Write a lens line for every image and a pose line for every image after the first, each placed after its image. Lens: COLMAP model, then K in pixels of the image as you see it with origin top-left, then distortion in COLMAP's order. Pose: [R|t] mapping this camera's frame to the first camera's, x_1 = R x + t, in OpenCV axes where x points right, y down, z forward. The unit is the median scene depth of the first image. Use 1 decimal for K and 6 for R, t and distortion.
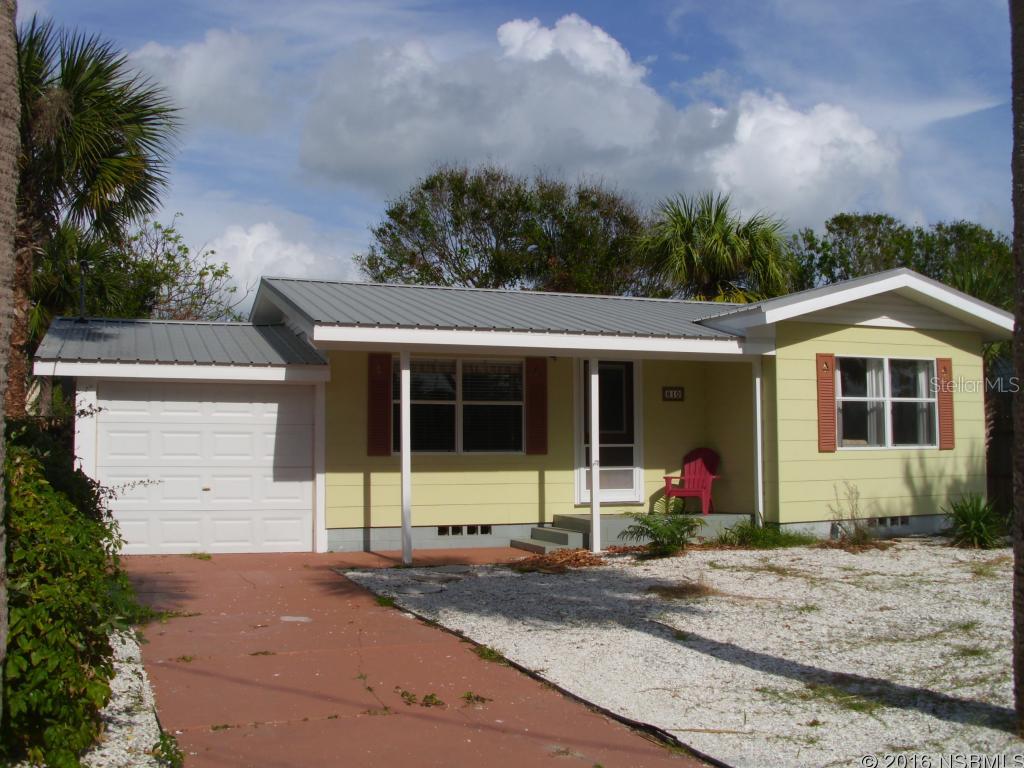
lens RADIAL K [[1105.8, 0, 512.0], [0, 1105.8, 384.0], [0, 0, 1]] dist [-0.270084, 0.298427]
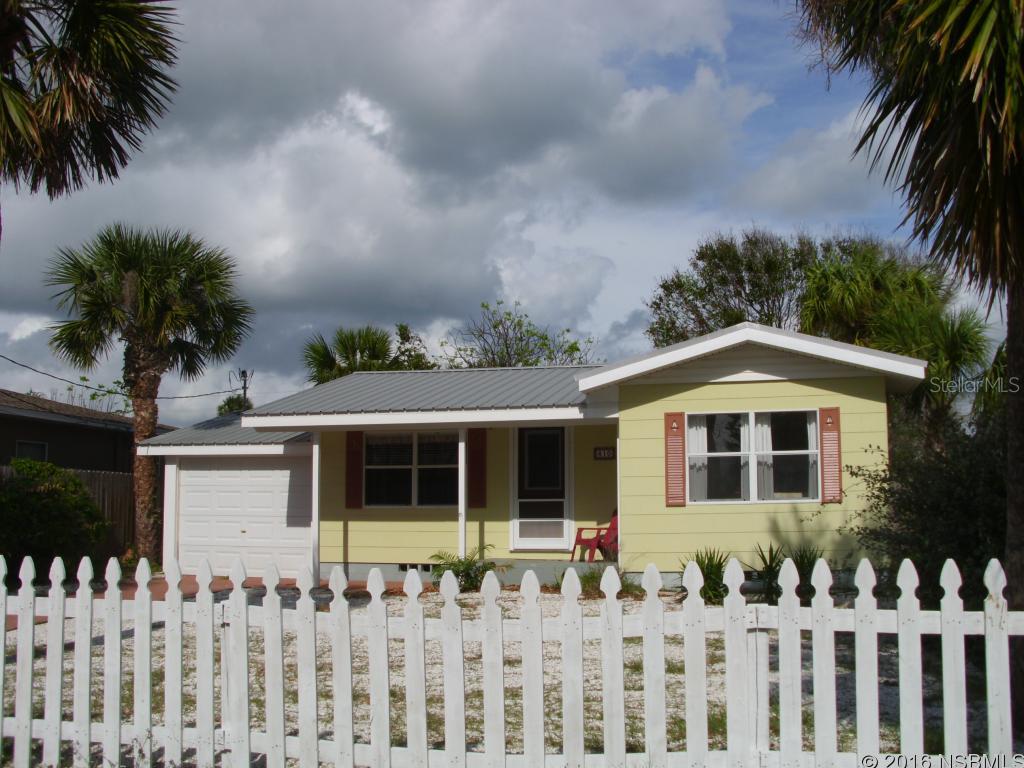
lens RADIAL K [[1105.8, 0, 512.0], [0, 1105.8, 384.0], [0, 0, 1]] dist [-0.270084, 0.298427]
pose [[0.801696, -0.066058, -0.594071, 0.784959], [0.038919, 0.997534, -0.058399, 0.000386], [0.596464, 0.023698, 0.802290, 0.051375]]
